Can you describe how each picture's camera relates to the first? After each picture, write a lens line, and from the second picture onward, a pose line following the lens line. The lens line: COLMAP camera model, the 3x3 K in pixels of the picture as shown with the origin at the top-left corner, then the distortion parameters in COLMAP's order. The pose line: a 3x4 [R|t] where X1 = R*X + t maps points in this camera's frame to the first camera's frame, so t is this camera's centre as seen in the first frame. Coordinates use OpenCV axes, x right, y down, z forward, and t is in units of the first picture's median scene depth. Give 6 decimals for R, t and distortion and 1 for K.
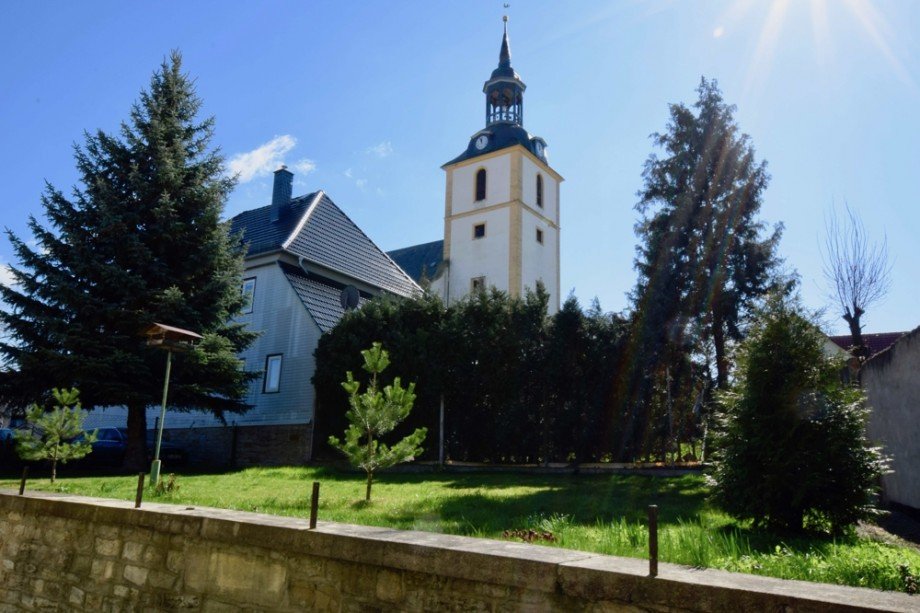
lens RADIAL K [[663.4, 0, 463.0], [0, 663.4, 310.5], [0, 0, 1]] dist [0.025698, -0.011729]
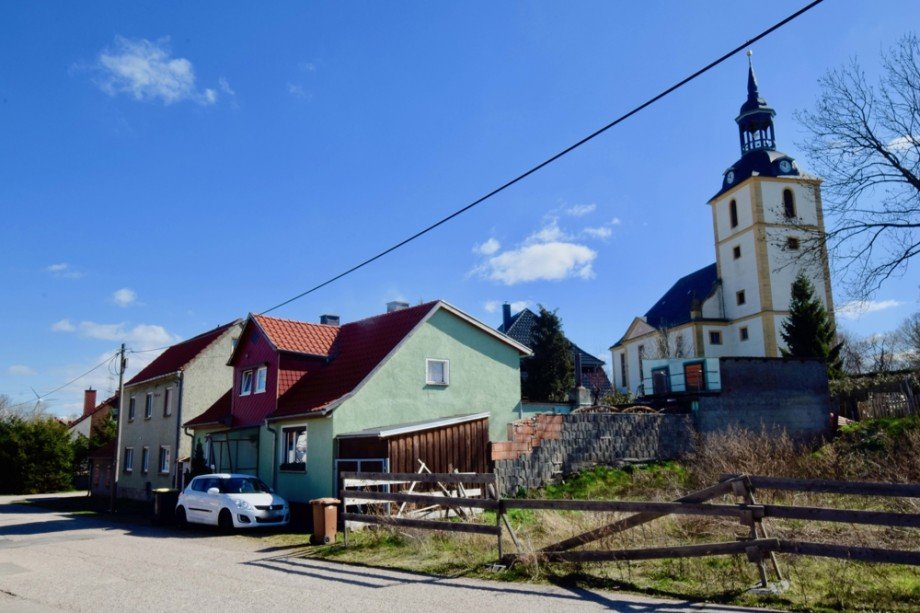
lens RADIAL K [[674.4, 0, 460.8], [0, 674.4, 311.4], [0, 0, 1]] dist [0.024714, -0.013311]
pose [[0.739943, -0.167307, -0.651531, 0.436652], [0.192768, 0.980692, -0.032906, -0.069000], [0.644457, -0.101246, 0.757908, -0.283614]]
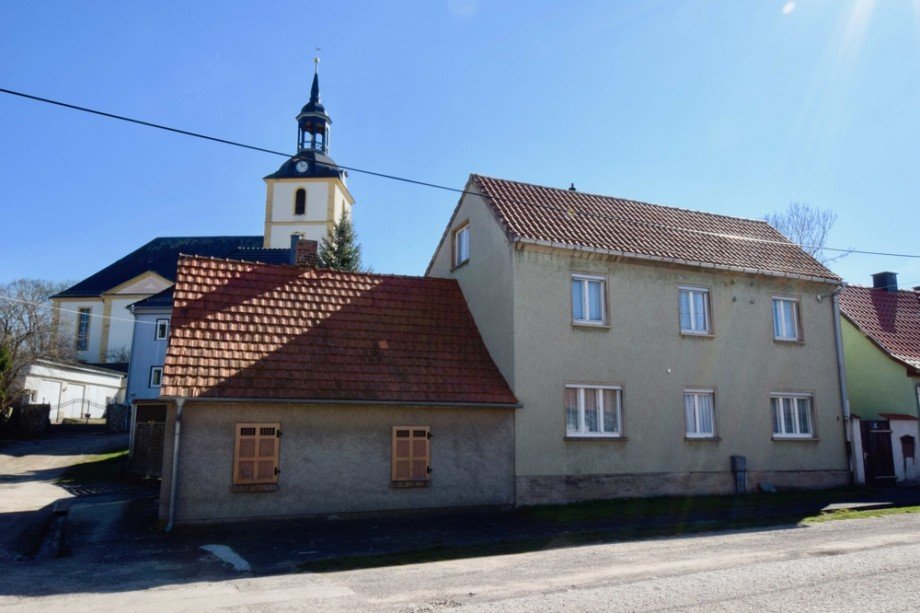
lens RADIAL K [[663.4, 0, 463.0], [0, 663.4, 310.5], [0, 0, 1]] dist [0.025698, -0.011729]
pose [[0.857302, 0.073023, 0.509609, -0.334542], [-0.103764, 0.994083, 0.032115, -0.057787], [-0.504248, -0.080411, 0.859807, -0.248018]]
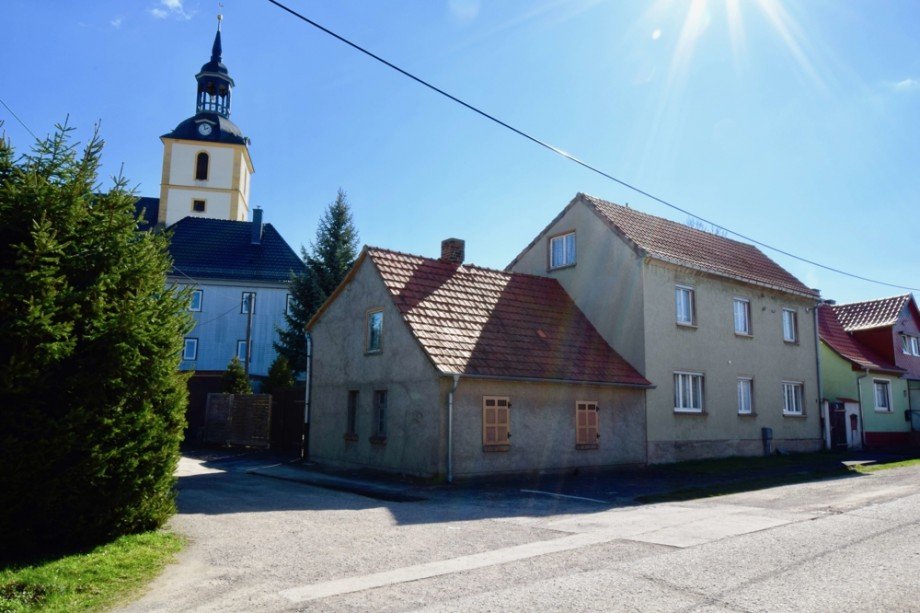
lens RADIAL K [[663.4, 0, 463.0], [0, 663.4, 310.5], [0, 0, 1]] dist [0.025698, -0.011729]
pose [[0.697056, 0.096951, 0.710432, -0.473621], [-0.166880, 0.985544, 0.029243, -0.047166], [-0.697327, -0.138941, 0.703158, -0.205205]]
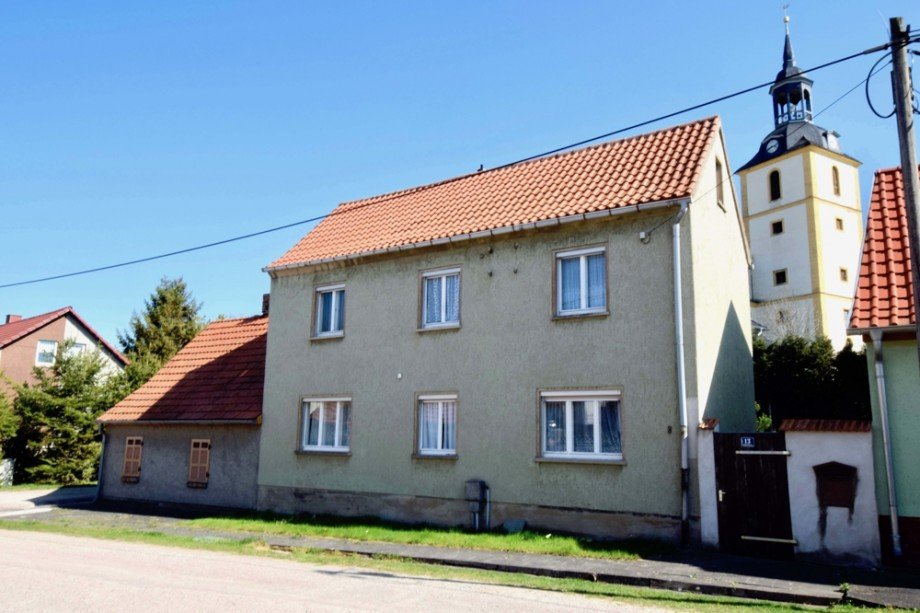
lens RADIAL K [[674.4, 0, 460.8], [0, 674.4, 311.4], [0, 0, 1]] dist [0.024714, -0.013311]
pose [[0.908493, -0.087183, -0.408706, -0.005425], [0.105034, 0.994239, 0.021389, -0.058877], [0.404486, -0.062359, 0.912416, -0.265849]]
